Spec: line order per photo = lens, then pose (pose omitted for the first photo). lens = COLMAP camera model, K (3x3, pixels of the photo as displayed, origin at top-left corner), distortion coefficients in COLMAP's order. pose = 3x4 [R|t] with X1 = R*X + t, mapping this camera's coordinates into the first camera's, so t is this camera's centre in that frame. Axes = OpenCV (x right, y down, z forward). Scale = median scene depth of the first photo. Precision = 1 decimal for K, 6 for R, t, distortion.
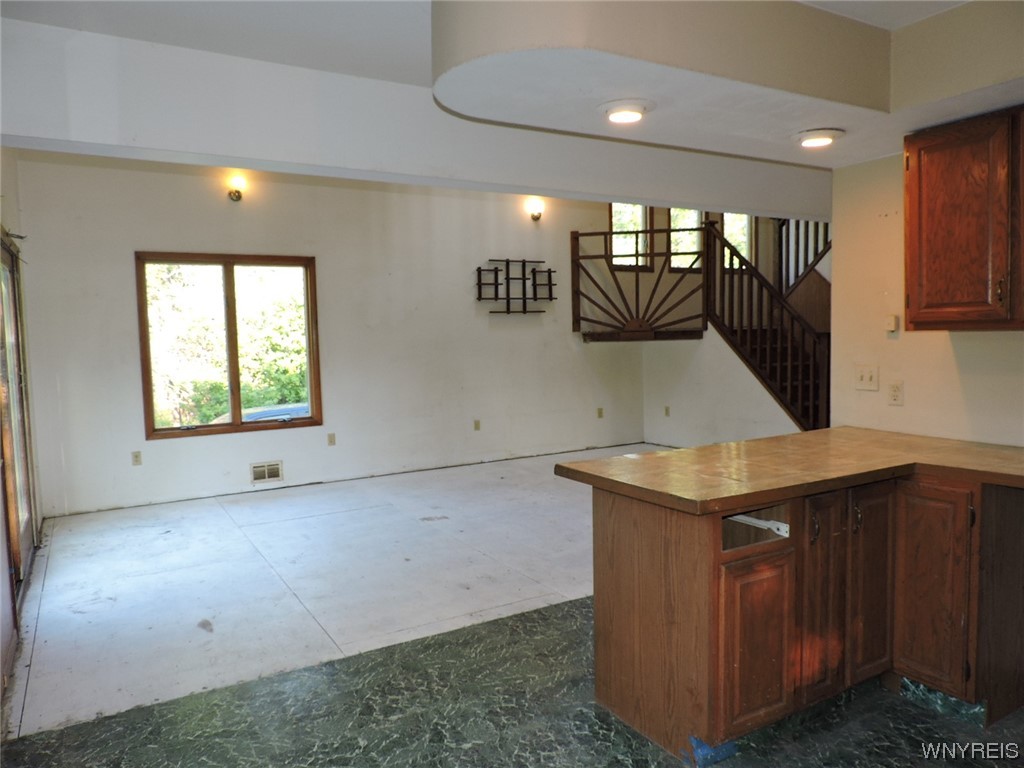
lens RADIAL K [[728.4, 0, 513.1], [0, 728.4, 385.2], [0, 0, 1]] dist [-0.022947, 0.000527]
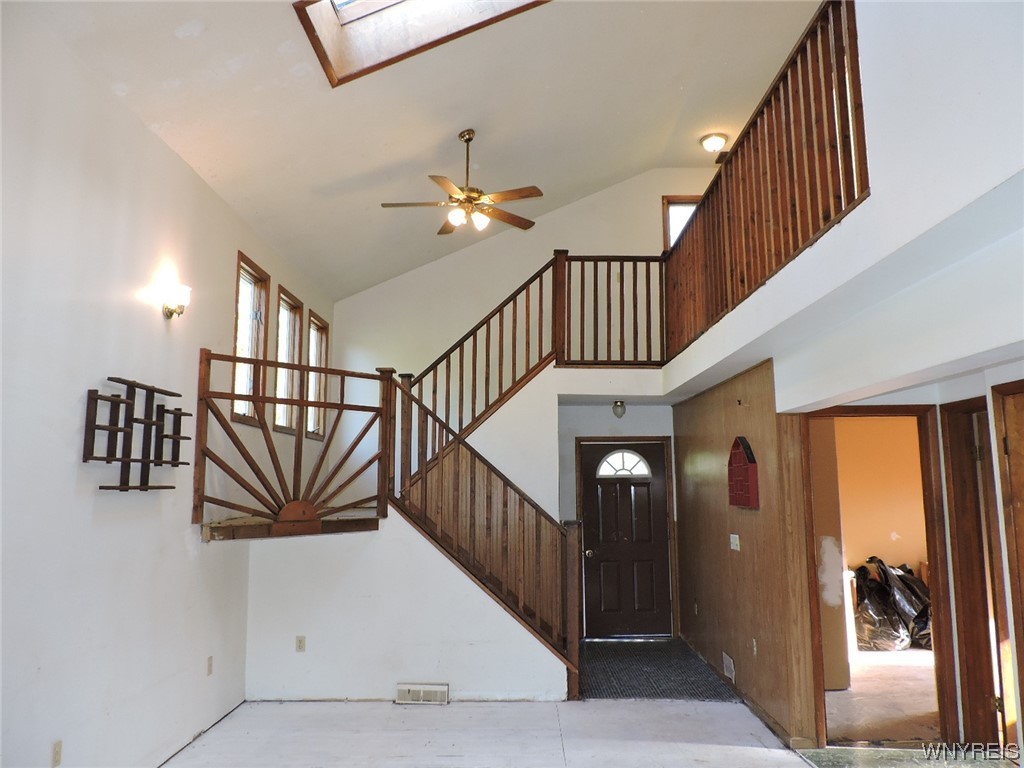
lens RADIAL K [[728.4, 0, 518.2], [0, 728.4, 388.0], [0, 0, 1]] dist [-0.022947, 0.000527]
pose [[0.512428, 0.133359, 0.848312, -0.798062], [0.057733, 0.980283, -0.188979, -0.162293], [-0.856787, 0.145813, 0.494625, 1.441572]]
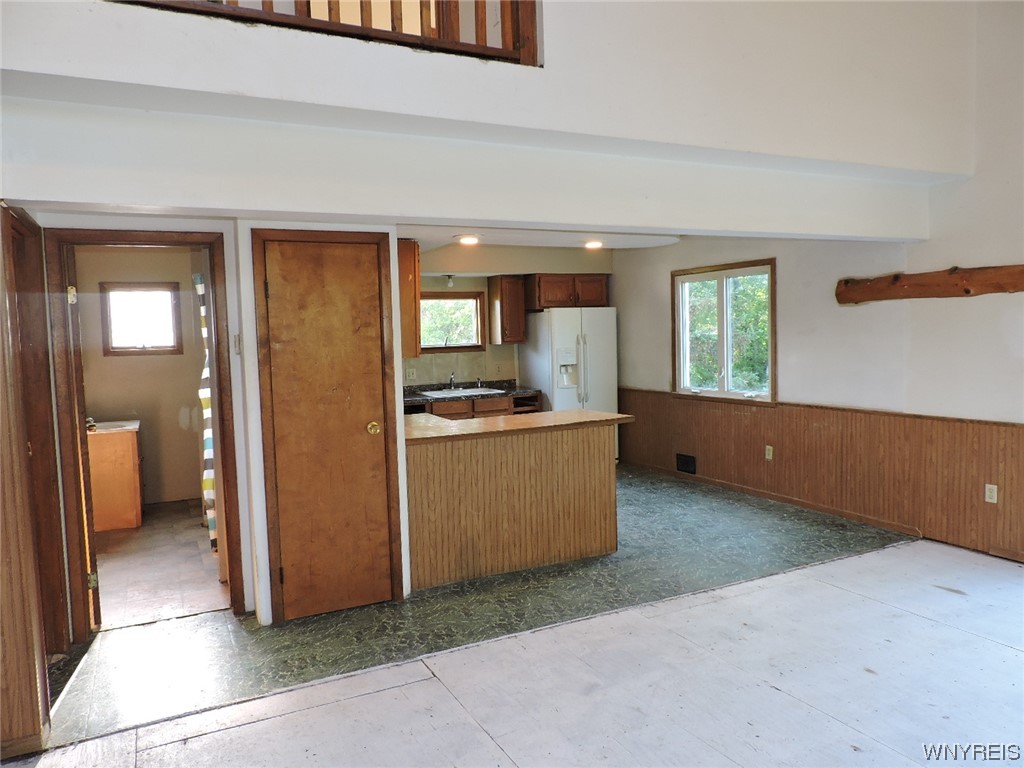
lens RADIAL K [[728.4, 0, 513.9], [0, 728.4, 382.2], [0, 0, 1]] dist [-0.022947, 0.000527]
pose [[-0.996320, 0.049044, 0.070296, 0.215476], [0.058705, 0.988021, 0.142720, -0.249674], [-0.062454, 0.146322, -0.987264, 2.666932]]
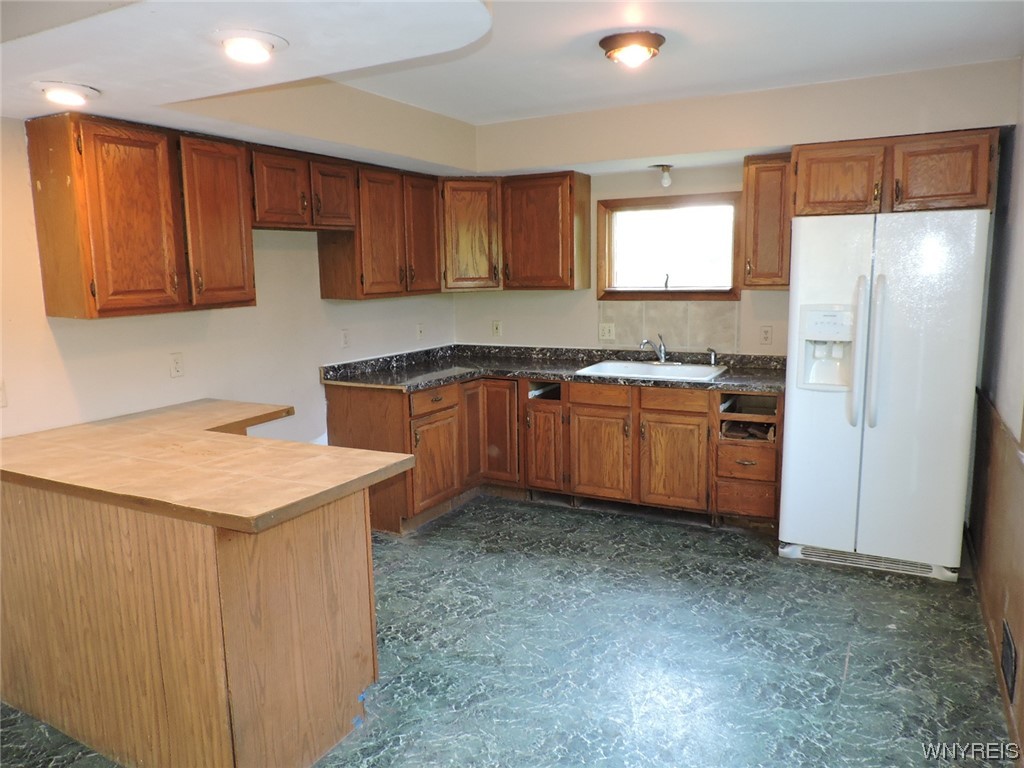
lens RADIAL K [[728.4, 0, 527.5], [0, 728.4, 389.6], [0, 0, 1]] dist [-0.022947, 0.000527]
pose [[-0.531197, -0.107666, 0.840380, -0.601801], [0.089987, 0.979113, 0.182321, -0.106681], [-0.842456, 0.172472, -0.510413, 1.025562]]
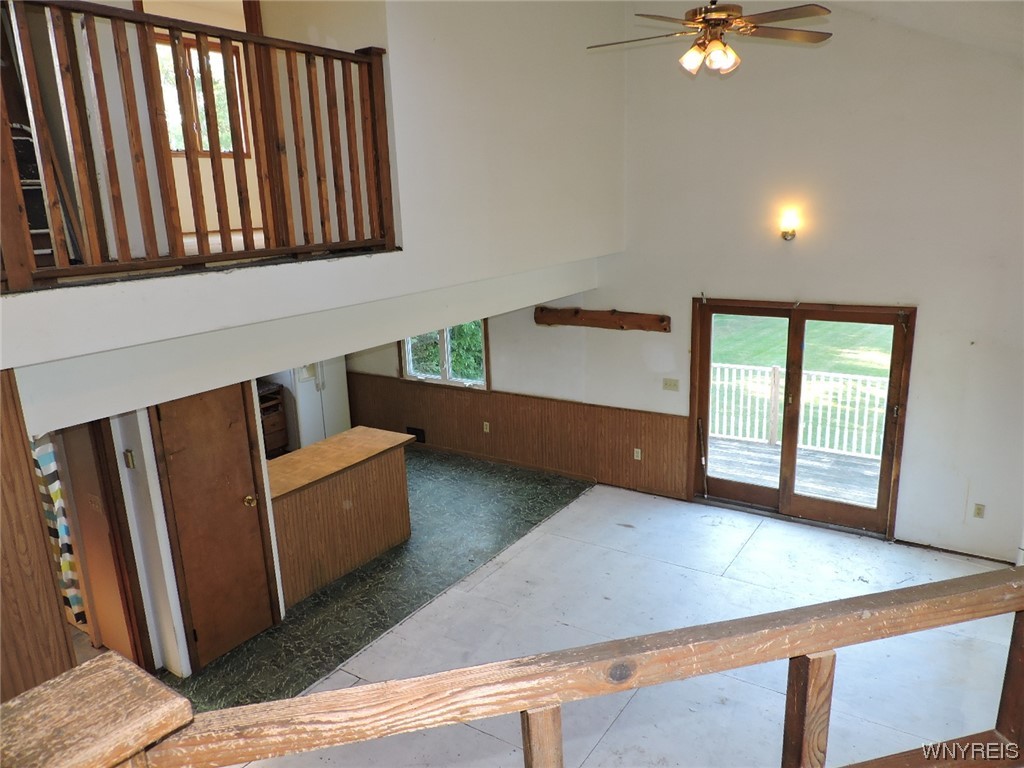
lens RADIAL K [[728.4, 0, 511.5], [0, 728.4, 381.3], [0, 0, 1]] dist [-0.022947, 0.000527]
pose [[-0.897958, 0.160499, -0.409769, 0.702681], [0.023727, 0.947426, 0.319094, -0.798261], [0.439440, 0.276811, -0.854557, 2.989764]]
